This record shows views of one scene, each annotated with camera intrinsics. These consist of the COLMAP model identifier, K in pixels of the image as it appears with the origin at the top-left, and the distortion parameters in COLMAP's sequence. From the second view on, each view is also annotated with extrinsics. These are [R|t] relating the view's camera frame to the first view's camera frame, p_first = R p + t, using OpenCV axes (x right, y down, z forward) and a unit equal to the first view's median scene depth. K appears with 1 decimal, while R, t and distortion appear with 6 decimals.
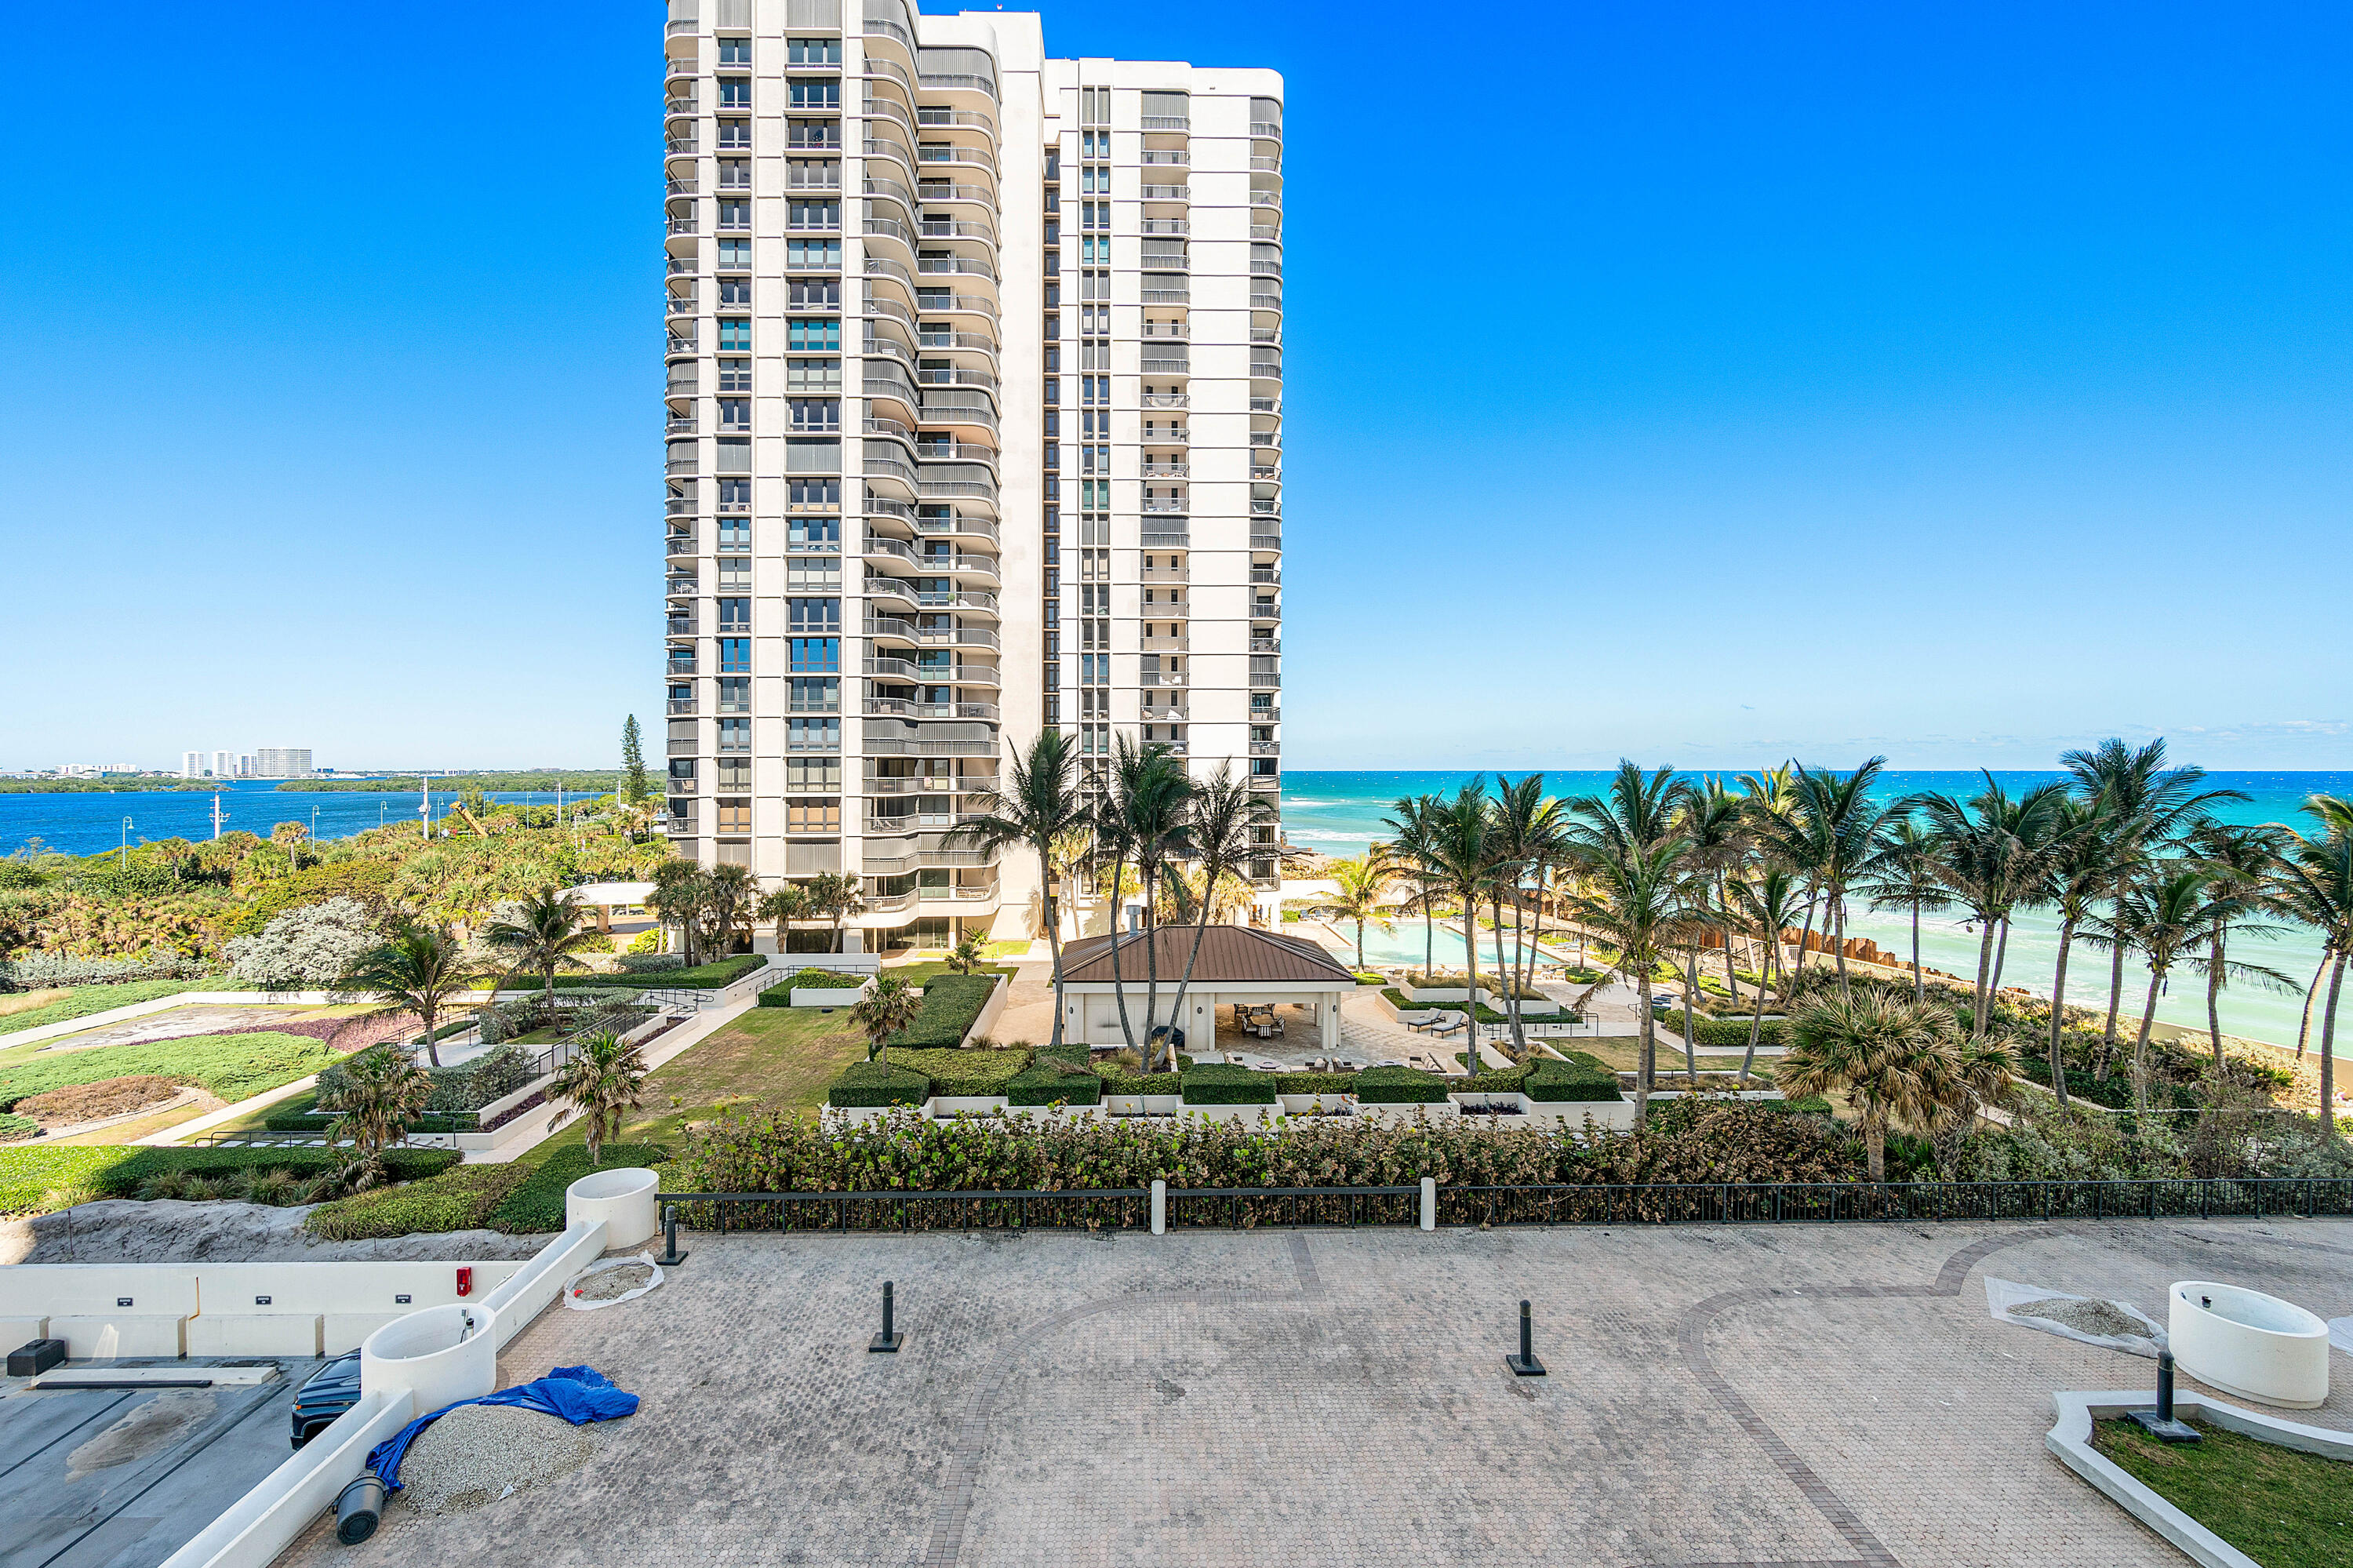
lens RADIAL K [[1047.8, 0, 1157.5], [0, 1047.8, 770.1], [0, 0, 1]] dist [-0.000910, -0.000386]
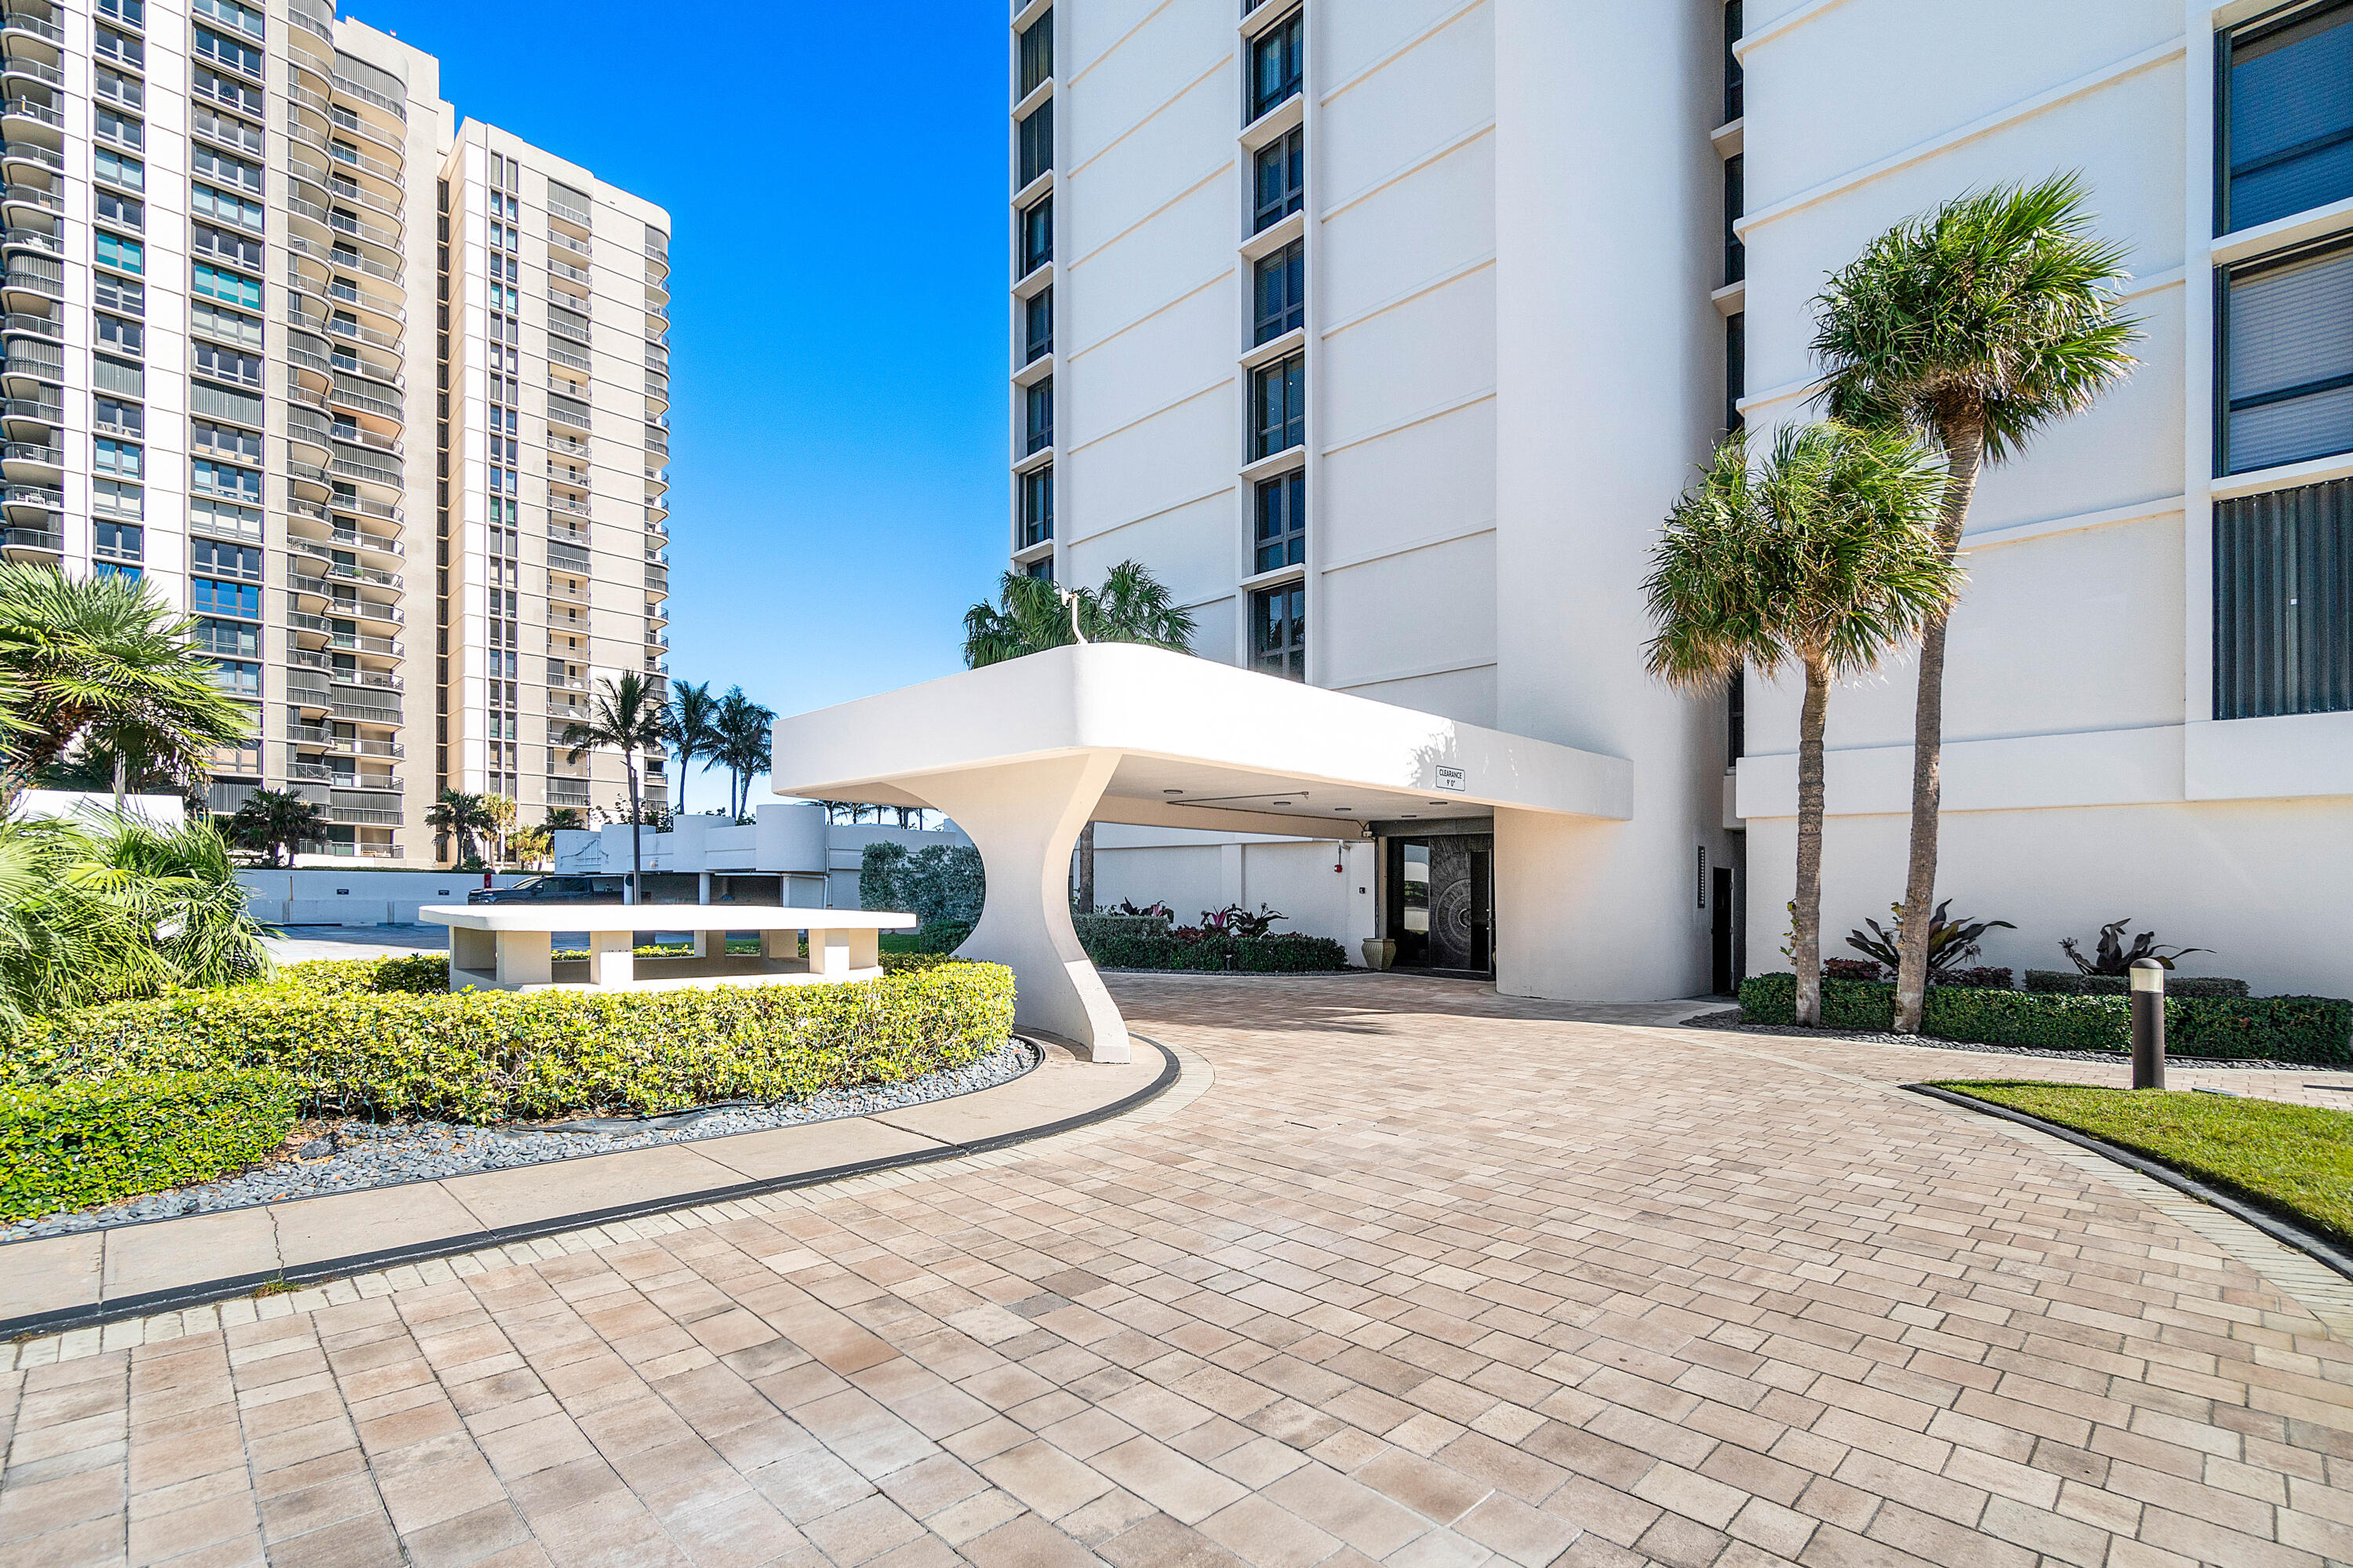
lens RADIAL K [[1047.8, 0, 1196.3], [0, 1047.8, 897.3], [0, 0, 1]] dist [-0.000910, -0.000386]
pose [[0.705449, 0.001660, 0.708759, -0.384483], [0.001347, 0.999992, -0.003684, 0.187280], [-0.708760, 0.003554, 0.705441, -0.390250]]
